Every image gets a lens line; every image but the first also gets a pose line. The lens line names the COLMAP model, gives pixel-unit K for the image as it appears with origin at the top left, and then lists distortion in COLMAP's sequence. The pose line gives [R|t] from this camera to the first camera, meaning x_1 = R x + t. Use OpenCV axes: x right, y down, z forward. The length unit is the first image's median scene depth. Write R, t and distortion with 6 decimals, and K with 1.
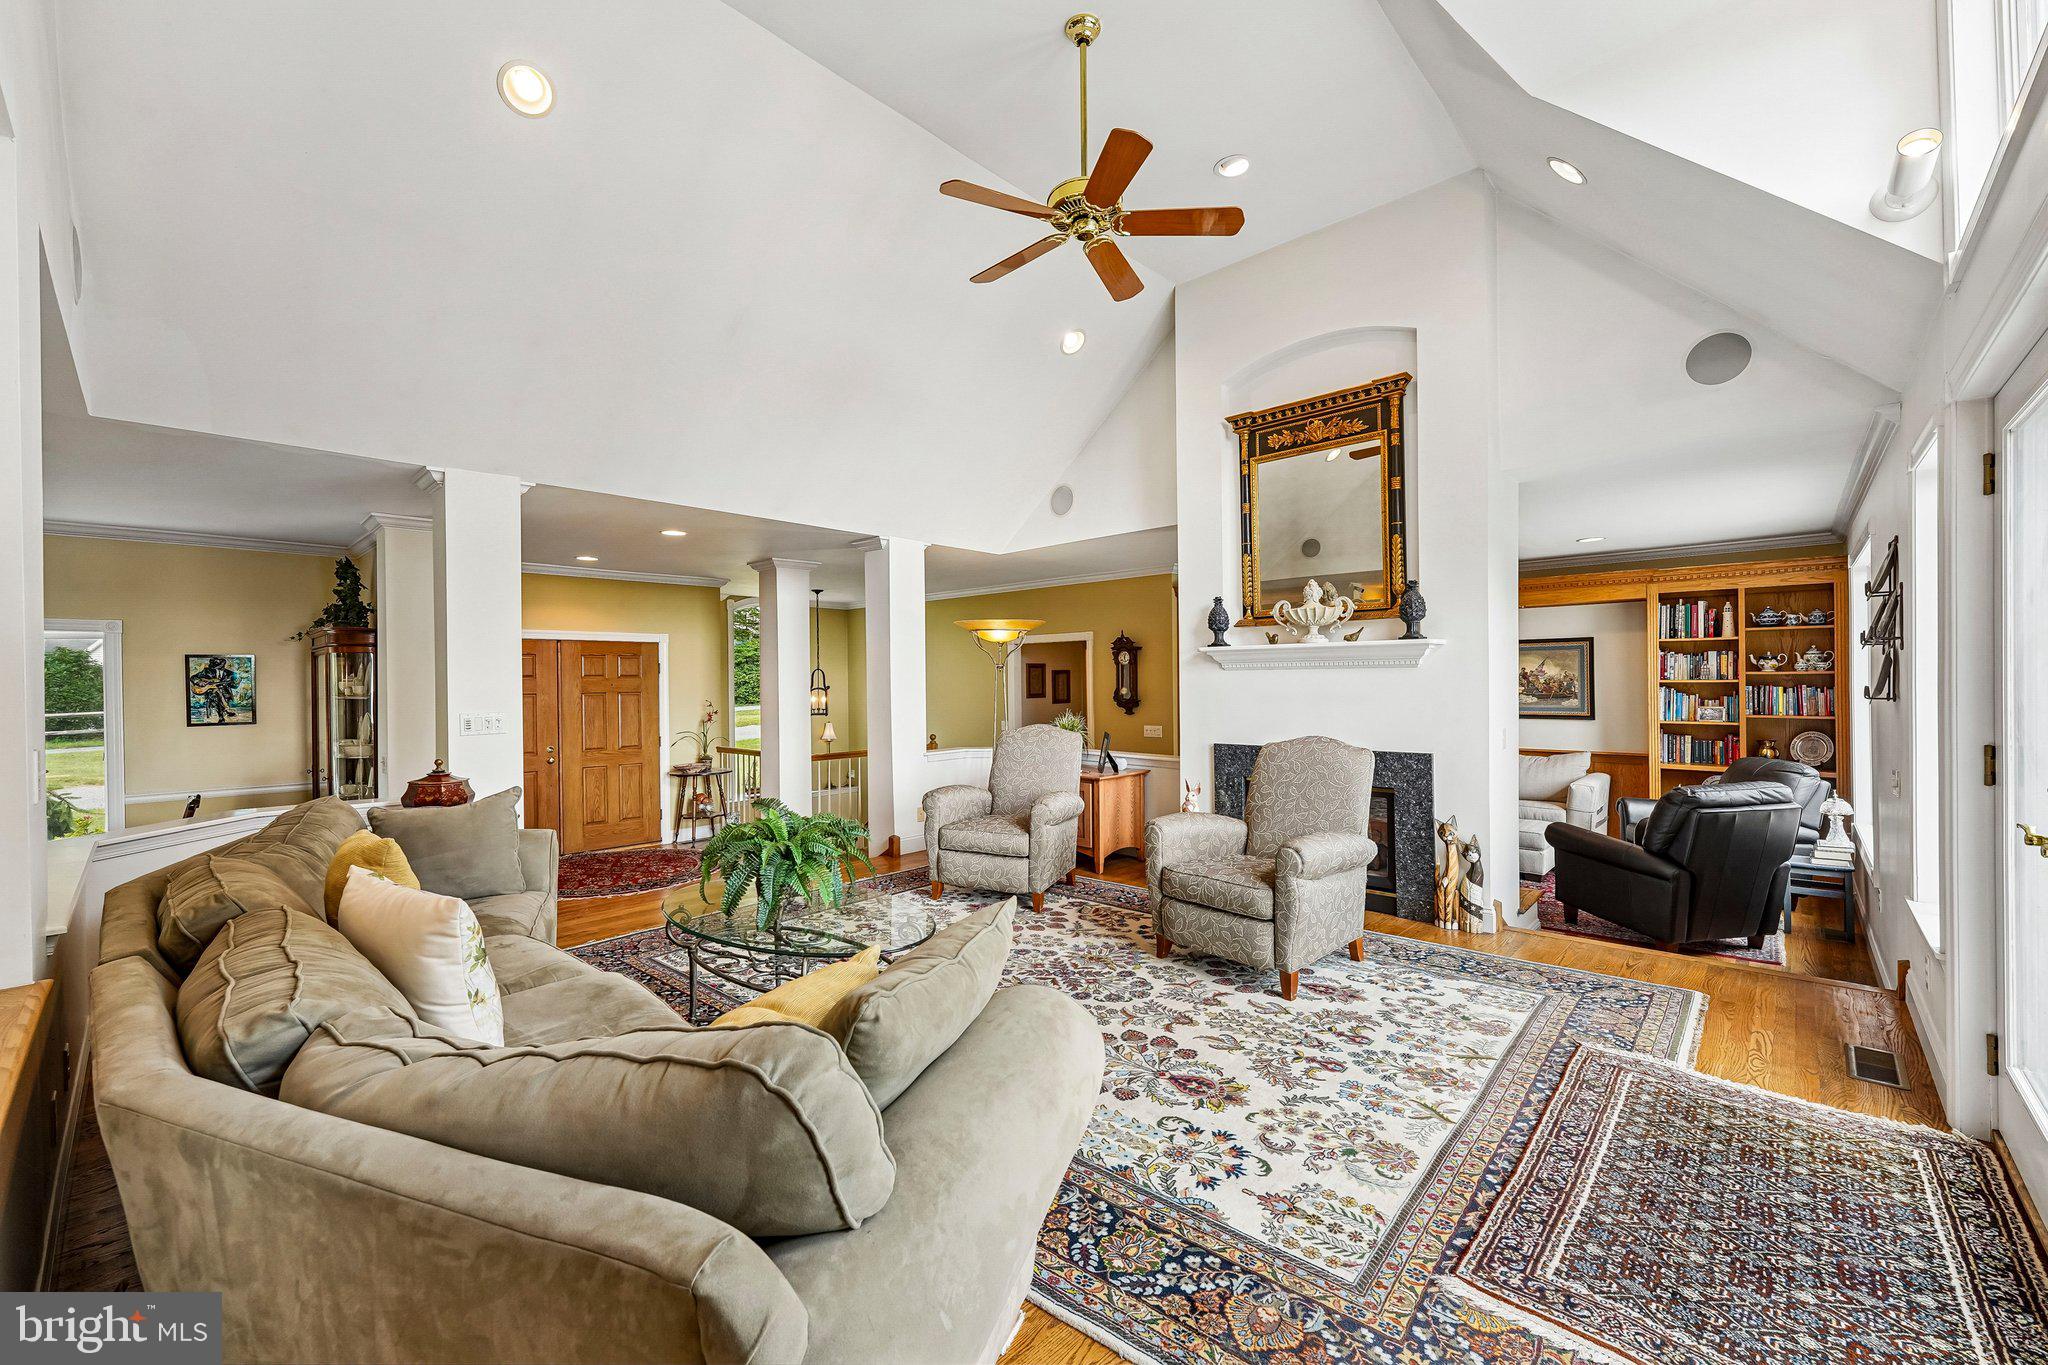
lens RADIAL K [[820.5, 0, 1025.2], [0, 820.5, 688.8], [0, 0, 1]] dist [-0.000388, -0.000024]
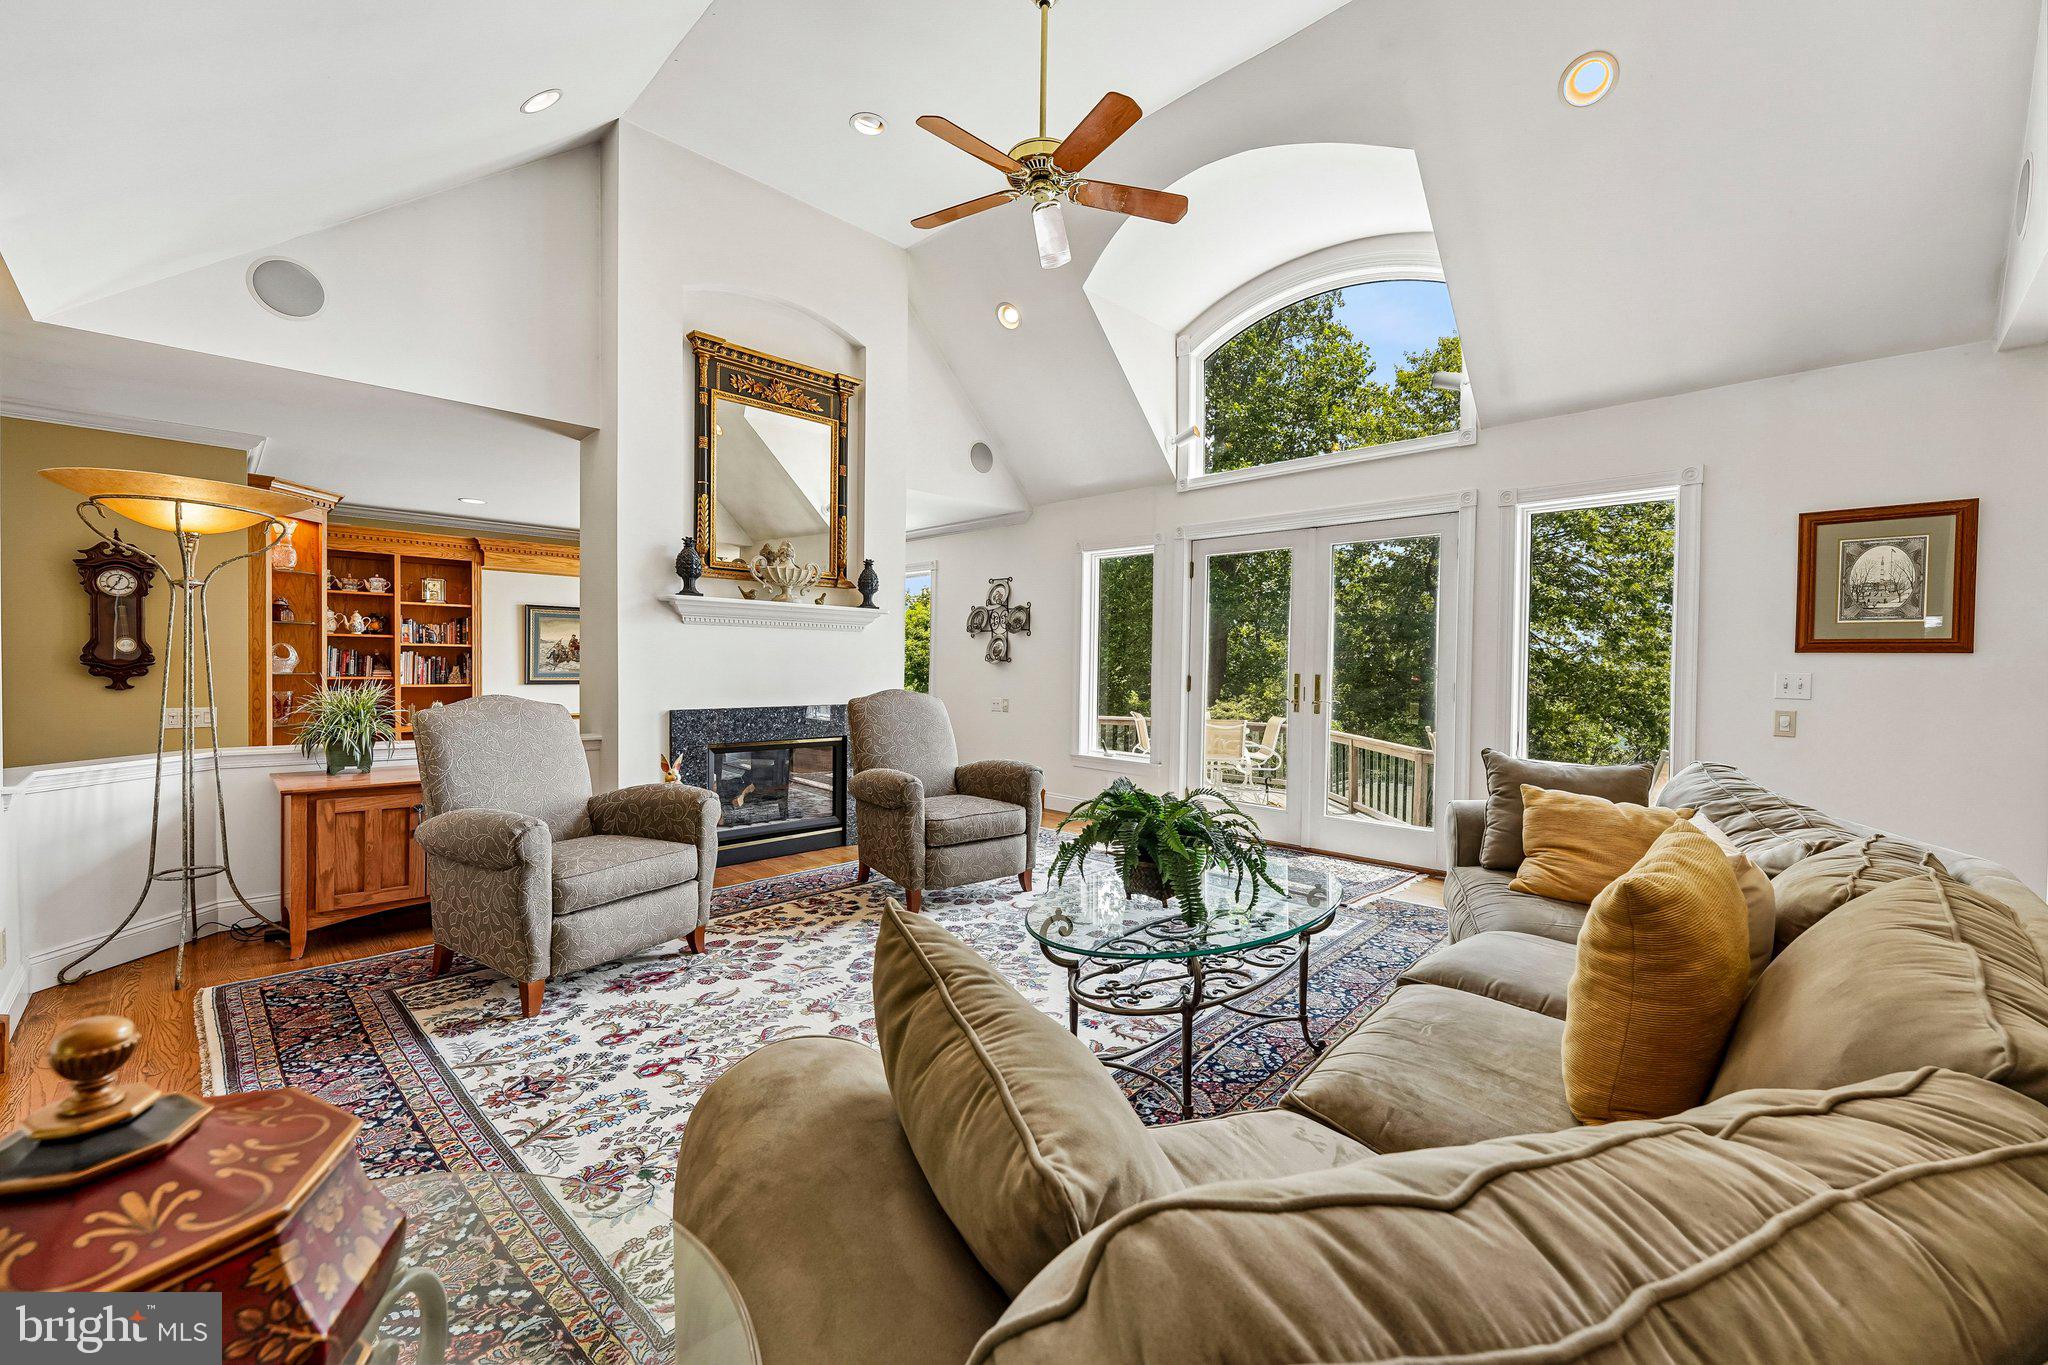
lens RADIAL K [[819.4, 0, 1020.0], [0, 819.4, 679.6], [0, 0, 1]] dist [-0.000338, -0.000179]
pose [[0.034816, -0.010239, 0.999341, -0.649087], [-0.006022, 0.999927, 0.010455, 0.026912], [-0.999376, -0.006382, 0.034752, 0.670259]]
